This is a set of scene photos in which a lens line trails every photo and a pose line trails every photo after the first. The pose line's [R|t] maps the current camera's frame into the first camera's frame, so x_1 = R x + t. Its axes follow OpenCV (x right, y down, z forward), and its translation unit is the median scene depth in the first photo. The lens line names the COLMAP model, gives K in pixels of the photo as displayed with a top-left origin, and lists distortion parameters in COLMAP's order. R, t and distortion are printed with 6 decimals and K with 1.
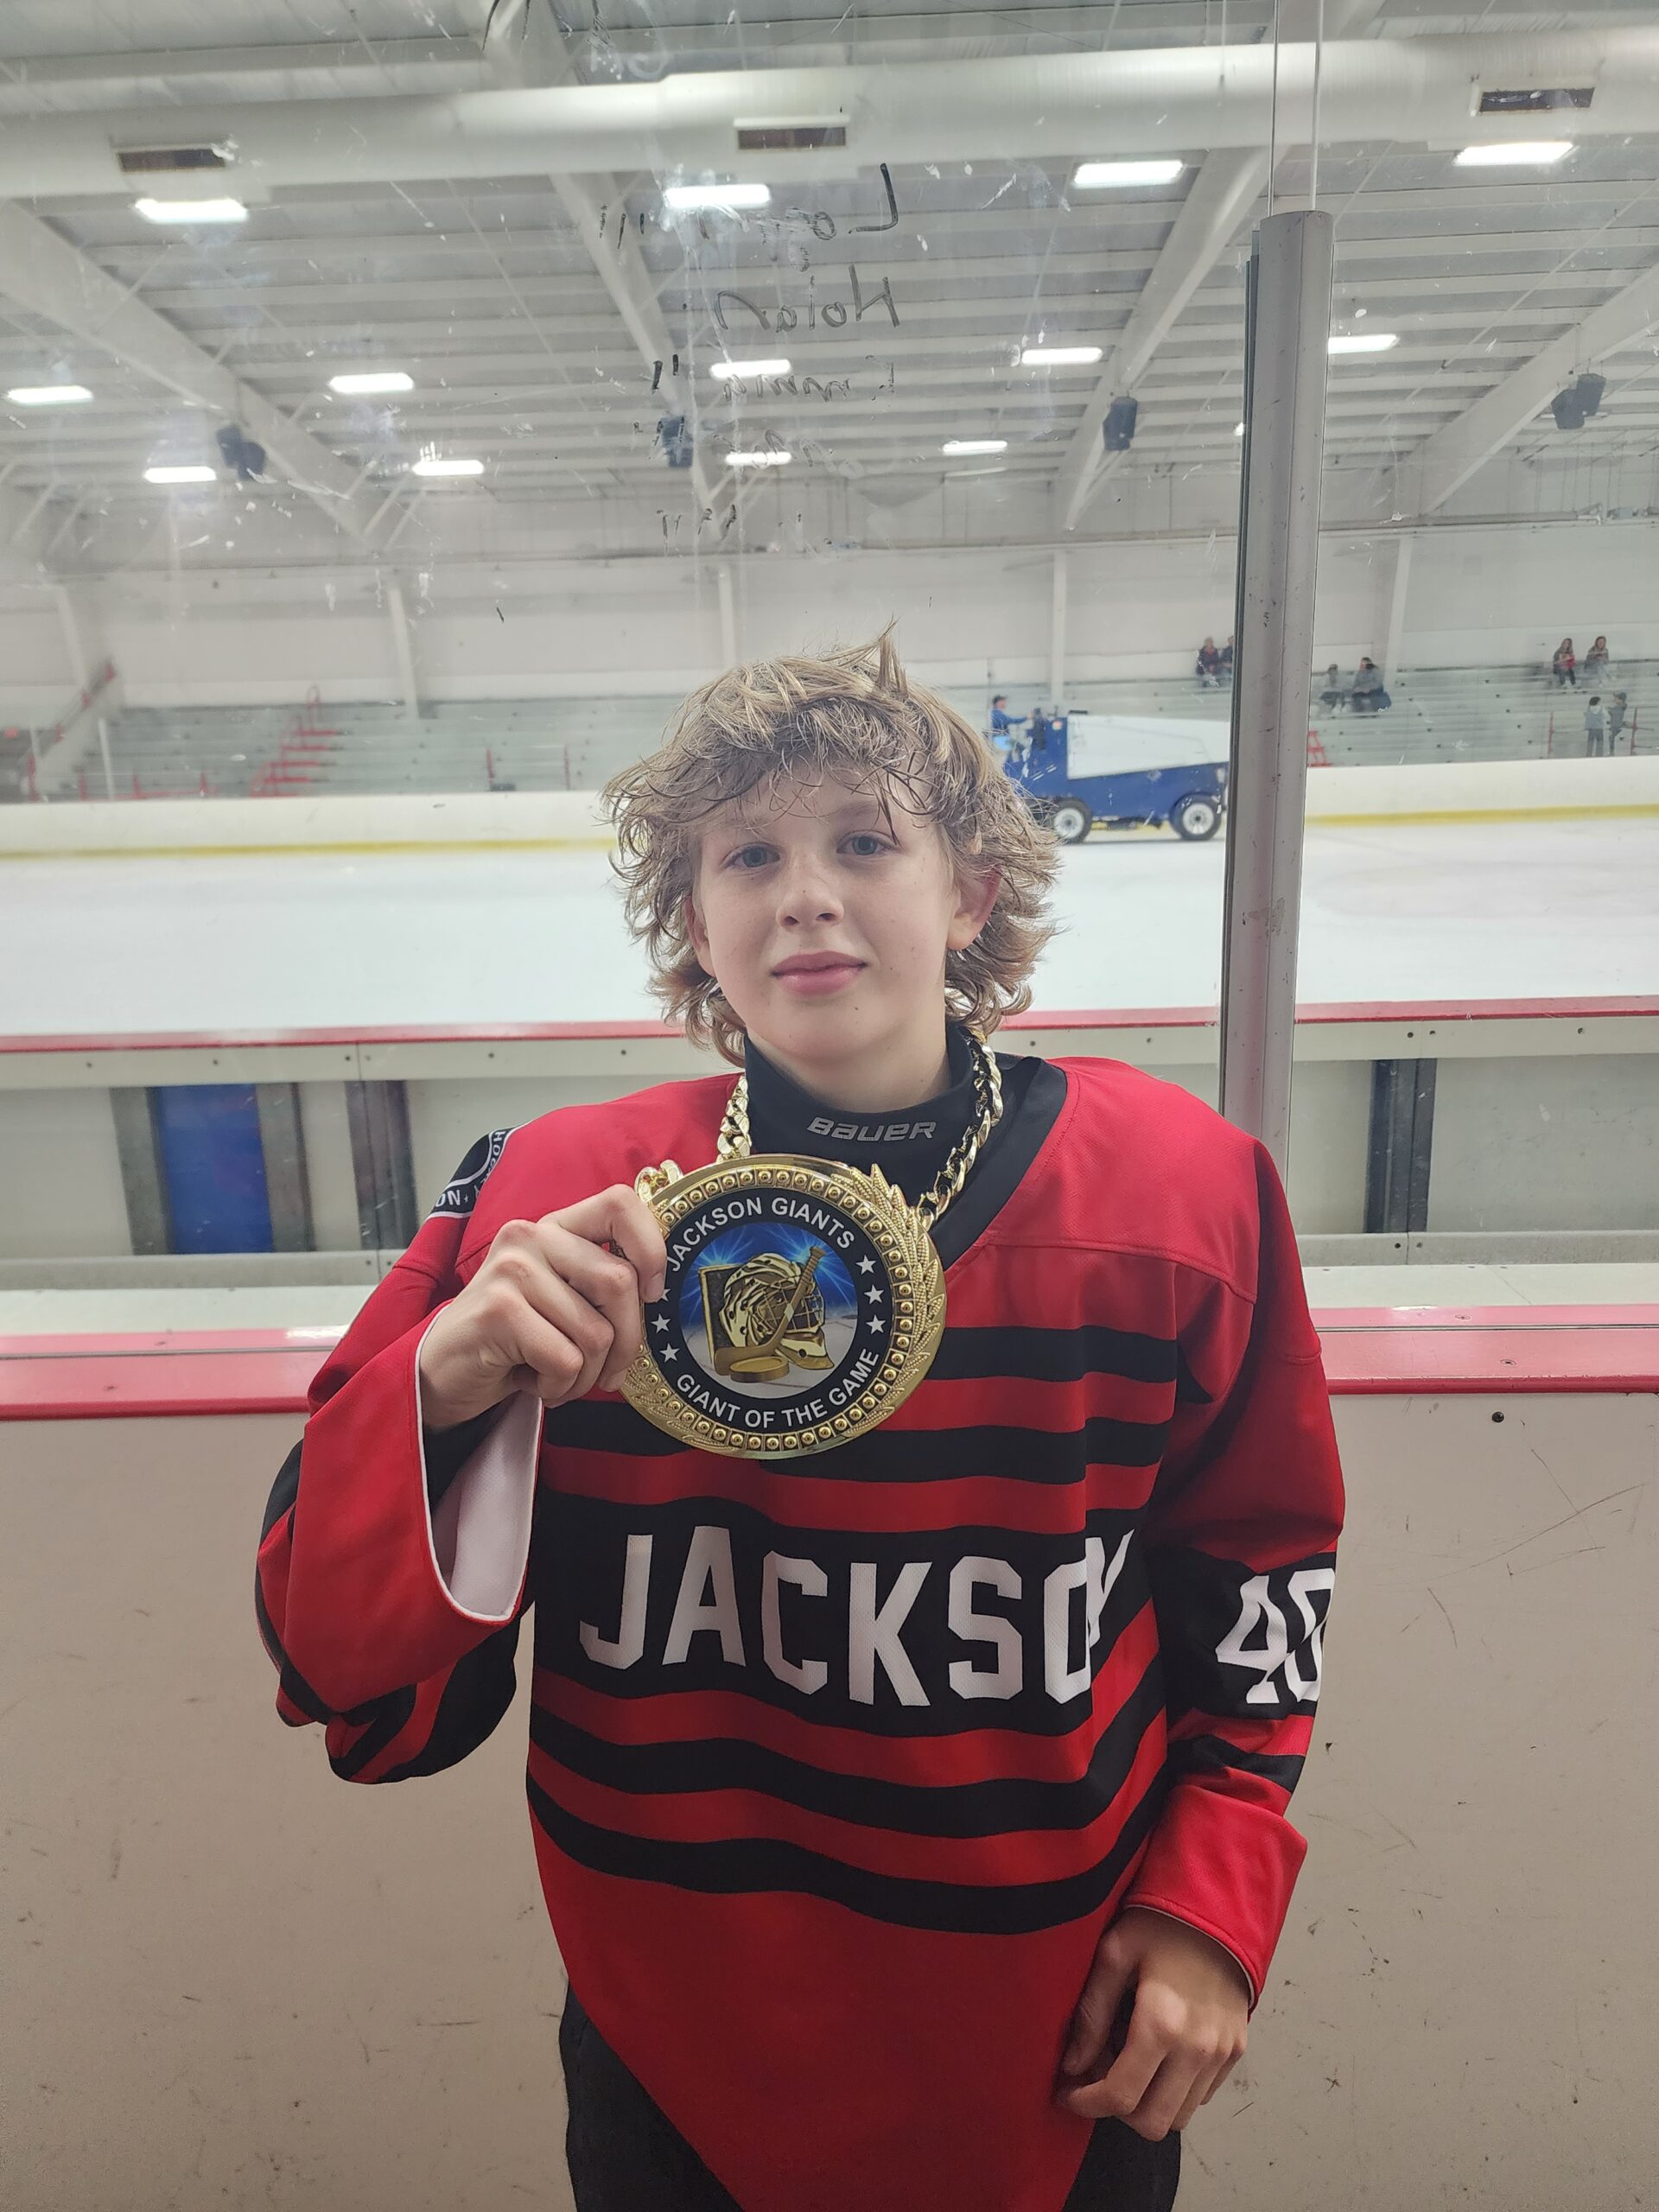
lens RADIAL K [[1476.7, 0, 742.3], [0, 1476.7, 1103.7], [0, 0, 1]] dist [0.151807, -0.163128]
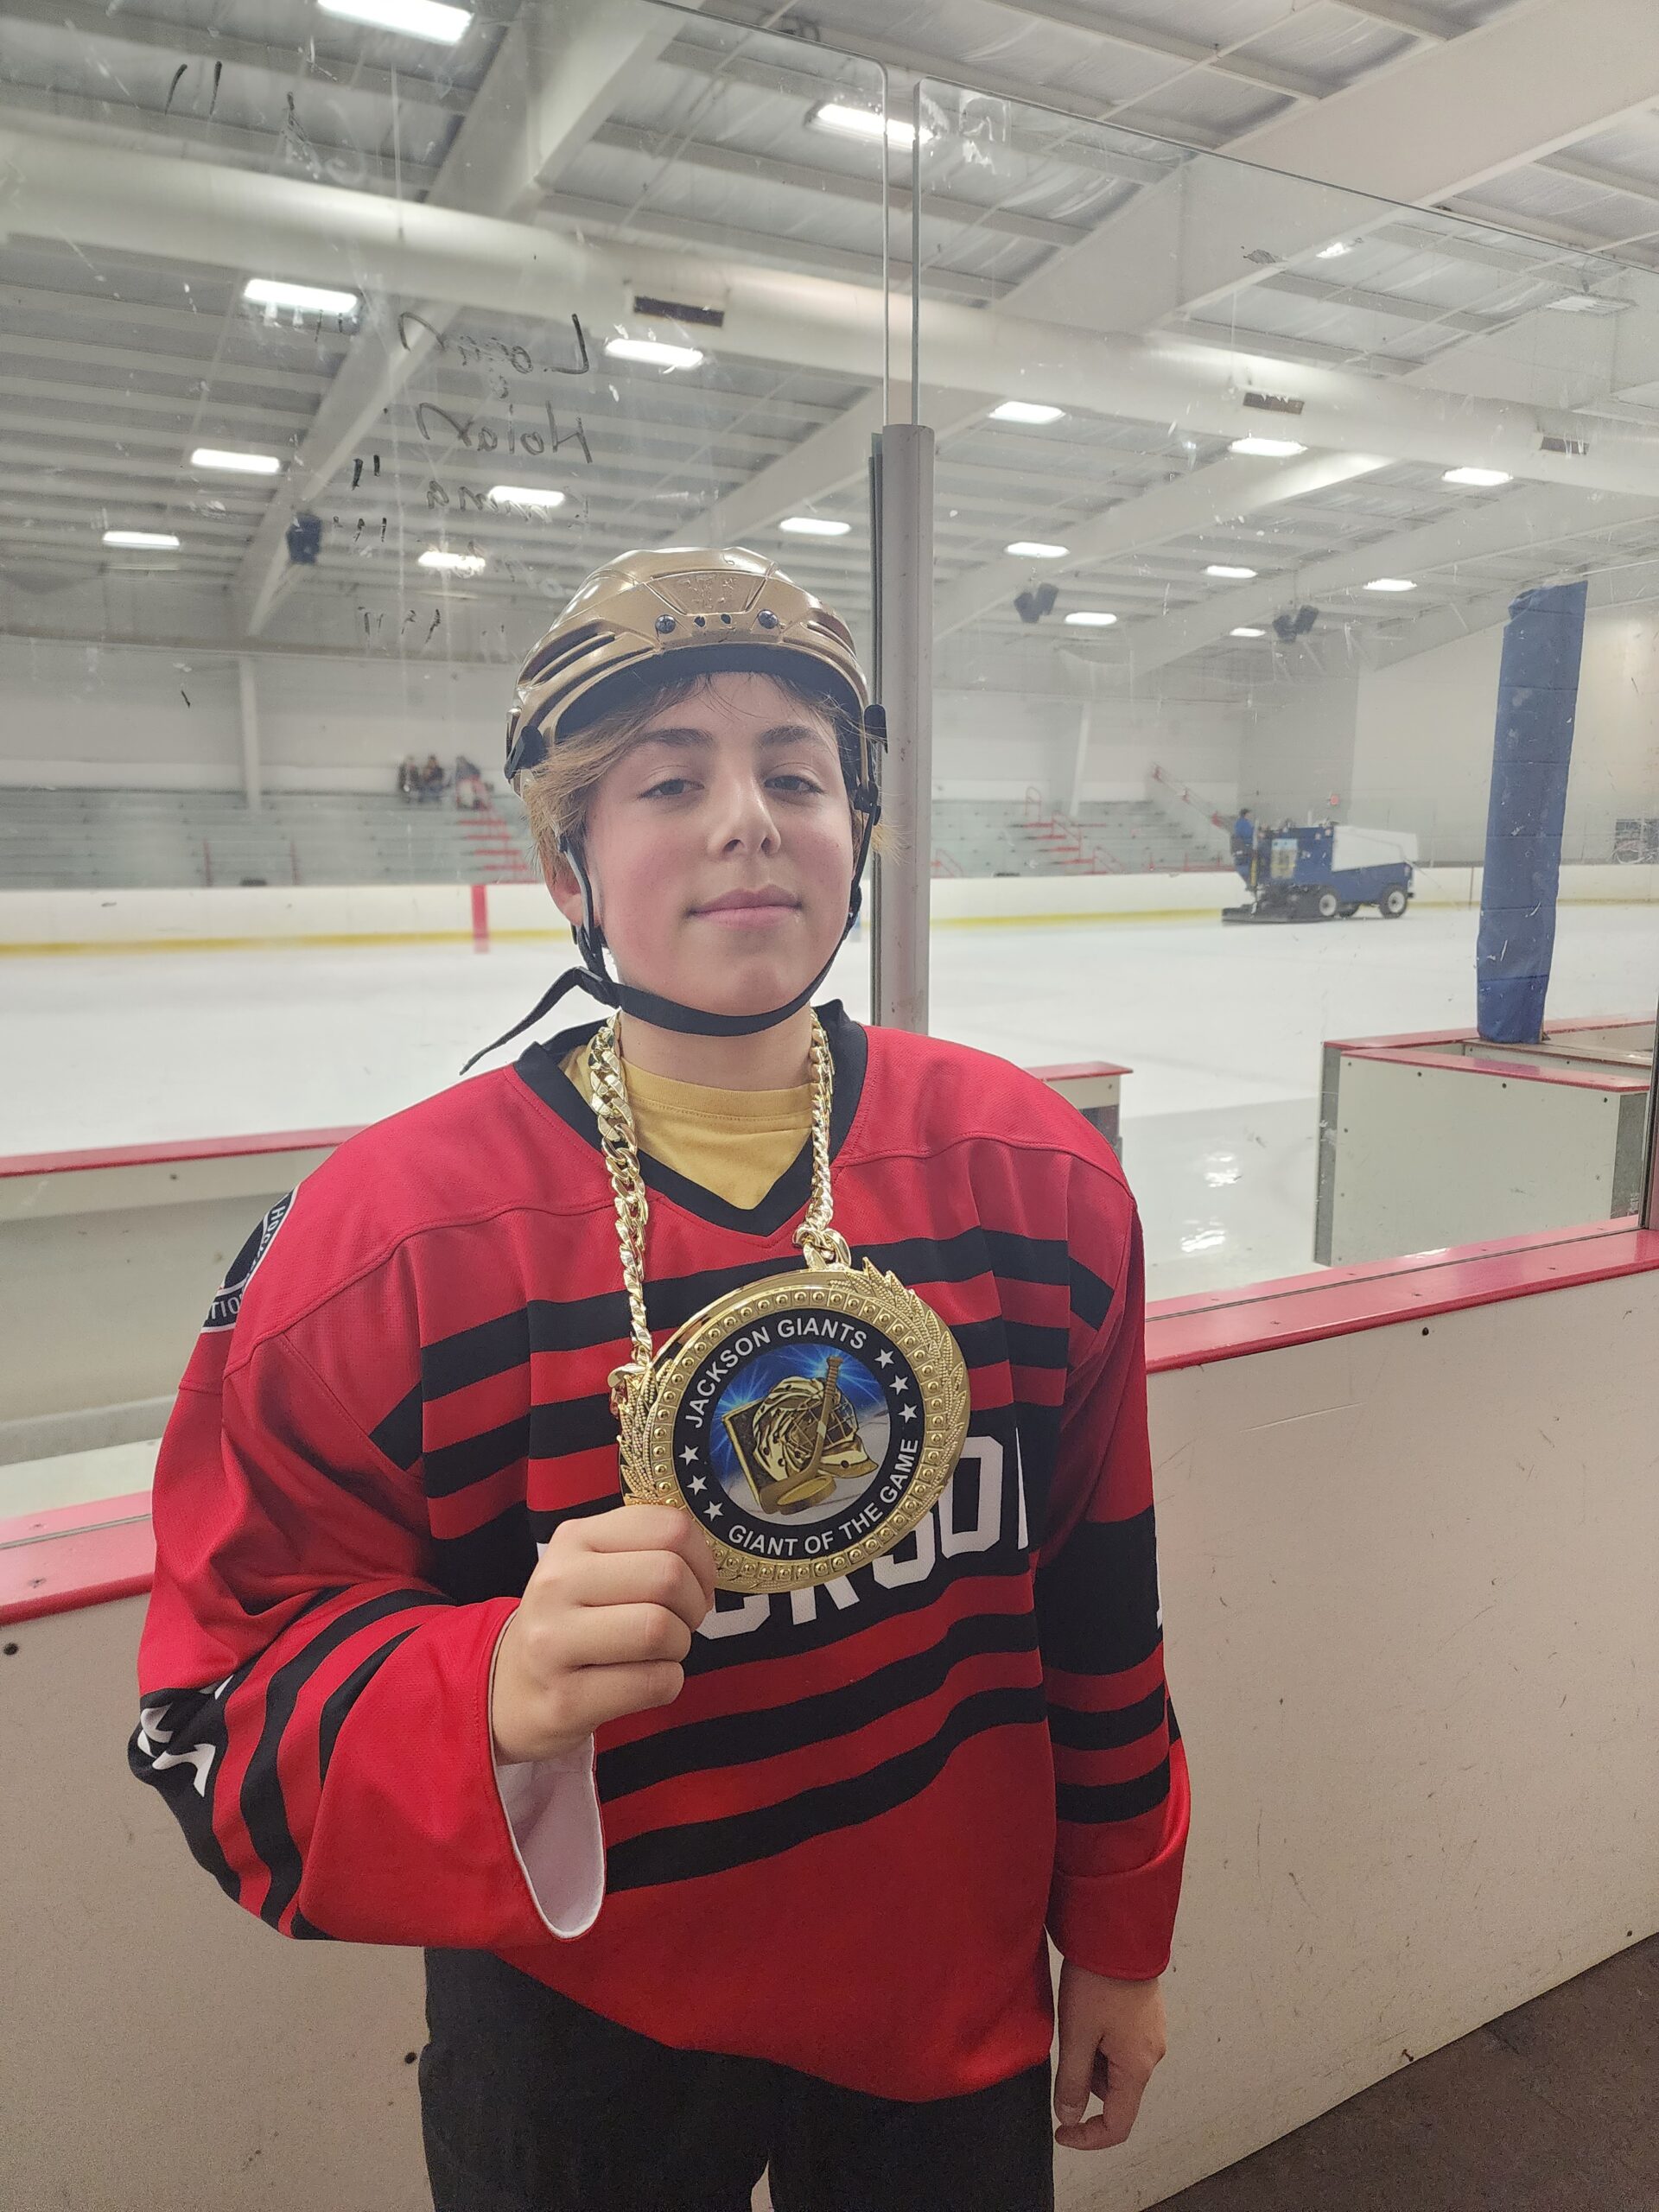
lens RADIAL K [[1506.5, 0, 829.2], [0, 1506.5, 1109.0], [0, 0, 1]] dist [0.134559, -0.174102]
pose [[0.740364, -0.136311, 0.658240, -0.269101], [0.178032, 0.984018, 0.003531, -0.033177], [-0.648202, 0.114573, 0.752800, 0.087792]]
